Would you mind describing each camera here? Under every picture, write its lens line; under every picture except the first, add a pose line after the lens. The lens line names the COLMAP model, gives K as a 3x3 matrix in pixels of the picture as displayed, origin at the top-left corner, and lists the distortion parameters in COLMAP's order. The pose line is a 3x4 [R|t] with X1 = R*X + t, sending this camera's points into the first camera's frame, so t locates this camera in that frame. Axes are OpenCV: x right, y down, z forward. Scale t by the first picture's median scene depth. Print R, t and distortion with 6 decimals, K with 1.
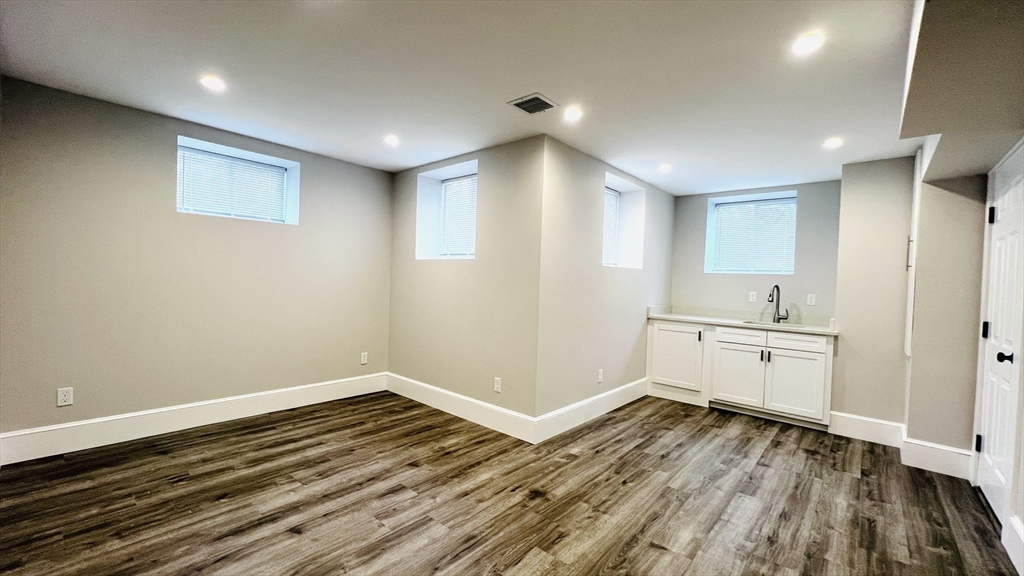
lens RADIAL K [[413.7, 0, 517.9], [0, 413.7, 288.0], [0, 0, 1]] dist [0.000344, -0.000189]
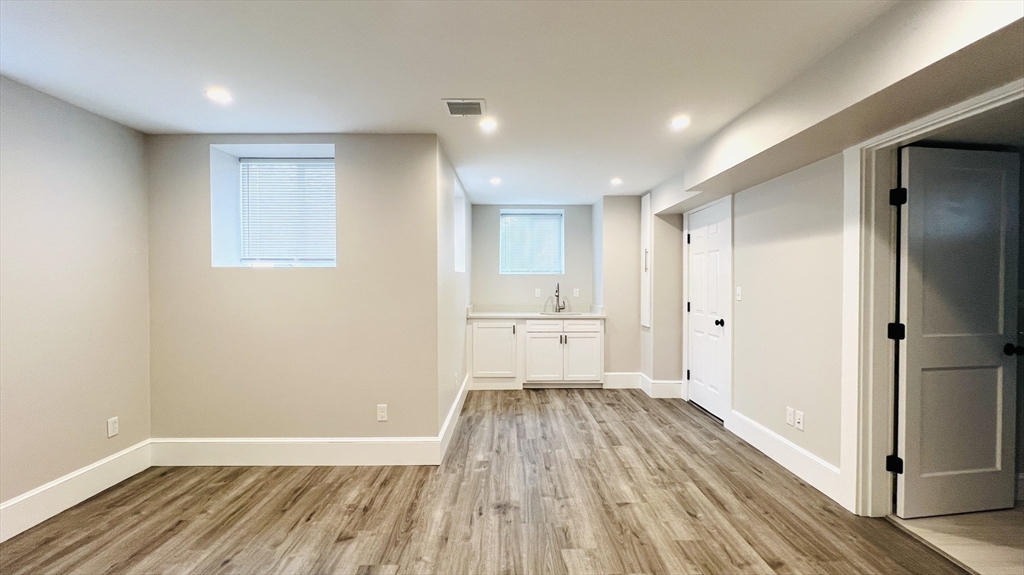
lens RADIAL K [[413.7, 0, 517.9], [0, 413.7, 287.5], [0, 0, 1]] dist [0.000344, -0.000189]
pose [[0.747057, -0.046473, 0.663134, -0.395390], [0.040084, 0.998887, 0.024847, -0.037473], [-0.663551, 0.008019, 0.748088, 0.160265]]
